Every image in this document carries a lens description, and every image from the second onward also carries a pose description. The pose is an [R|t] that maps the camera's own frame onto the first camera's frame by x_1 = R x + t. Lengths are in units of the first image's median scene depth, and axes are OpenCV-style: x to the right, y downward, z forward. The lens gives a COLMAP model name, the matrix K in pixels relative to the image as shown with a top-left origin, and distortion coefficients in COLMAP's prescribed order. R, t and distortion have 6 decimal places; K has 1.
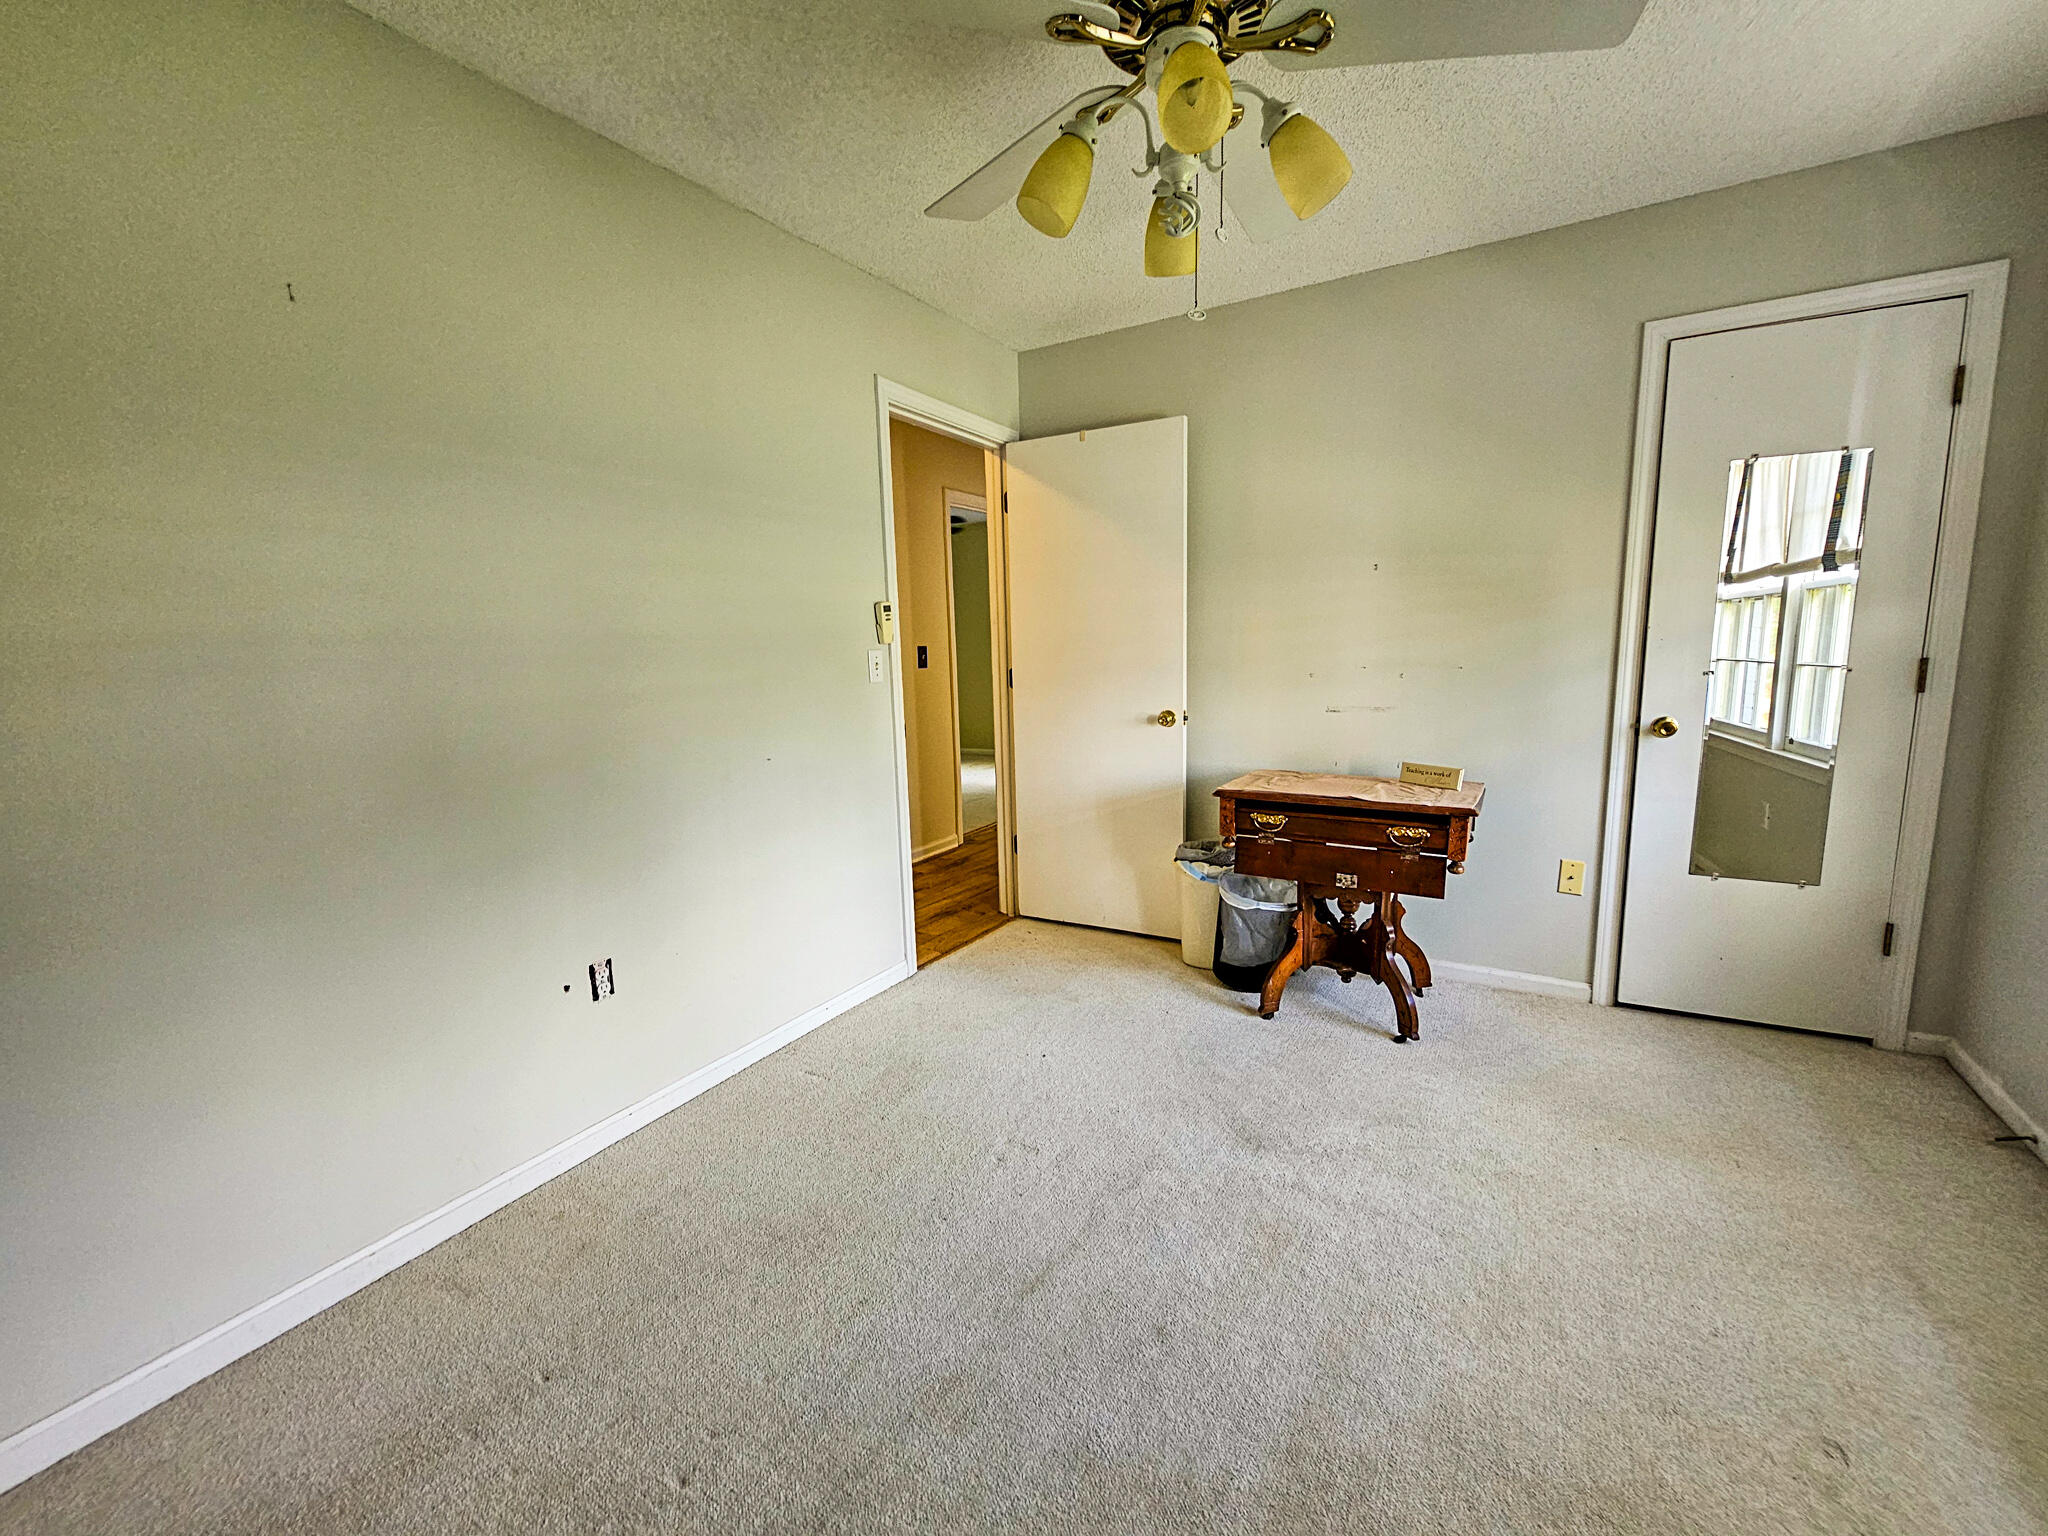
lens RADIAL K [[843.9, 0, 1025.4], [0, 843.9, 777.5], [0, 0, 1]] dist [-0.001100, -0.000209]
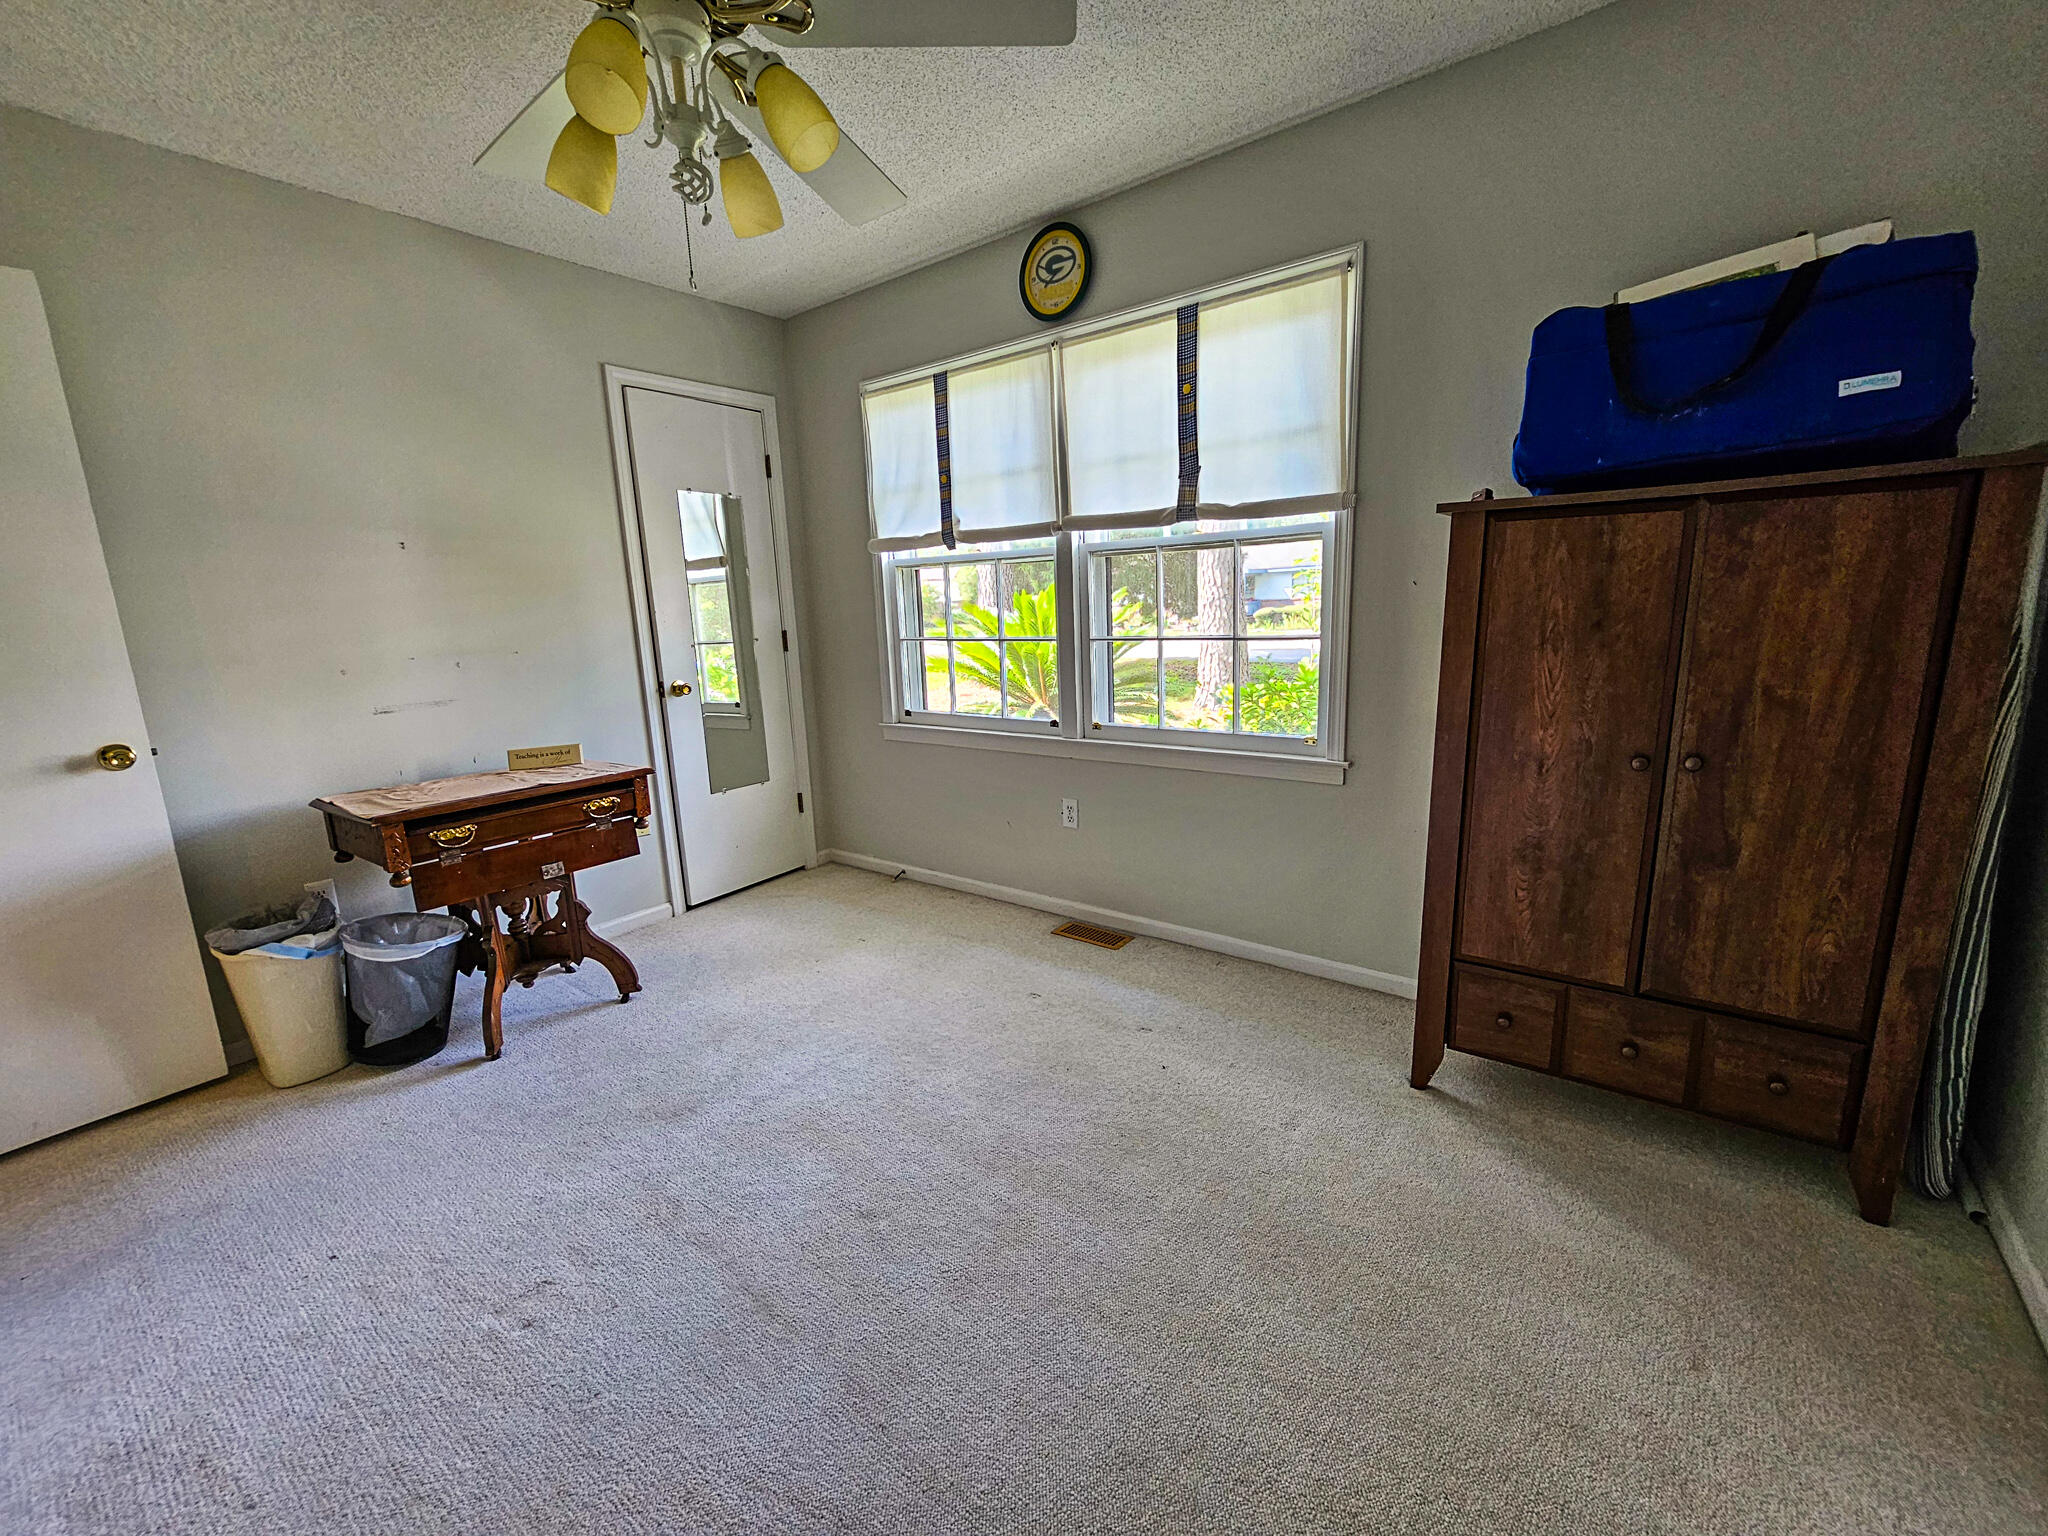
lens RADIAL K [[843.9, 0, 1028.7], [0, 843.9, 770.4], [0, 0, 1]] dist [-0.001100, -0.000209]
pose [[0.106069, -0.176425, 0.978582, -0.474105], [0.192347, 0.969187, 0.153883, -0.032042], [-0.975578, 0.171905, 0.136736, 0.304860]]
